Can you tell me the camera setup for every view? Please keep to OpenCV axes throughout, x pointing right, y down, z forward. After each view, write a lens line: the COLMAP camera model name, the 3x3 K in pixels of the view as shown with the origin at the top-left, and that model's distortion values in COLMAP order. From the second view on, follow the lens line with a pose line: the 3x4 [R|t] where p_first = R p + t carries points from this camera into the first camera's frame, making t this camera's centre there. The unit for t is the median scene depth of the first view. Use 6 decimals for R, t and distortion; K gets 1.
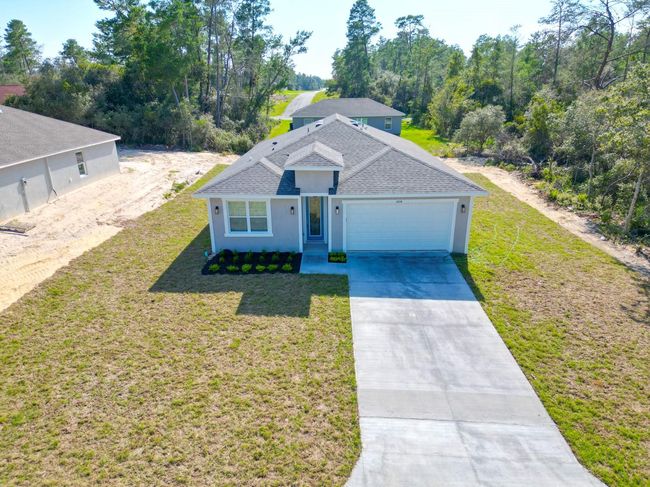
lens RADIAL K [[450.2, 0, 327.7], [0, 450.2, 244.2], [0, 0, 1]] dist [0.158658, -0.033670]
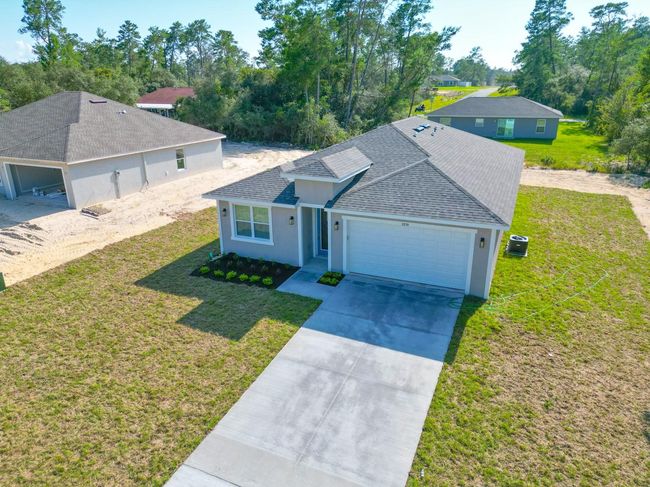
lens RADIAL K [[462.3, 0, 325.6], [0, 462.3, 247.5], [0, 0, 1]] dist [0.012744, -0.006822]
pose [[0.919551, 0.130513, -0.370664, 0.345874], [-0.126450, 0.991343, 0.035357, -0.063431], [0.372070, 0.014358, 0.928094, 0.147700]]
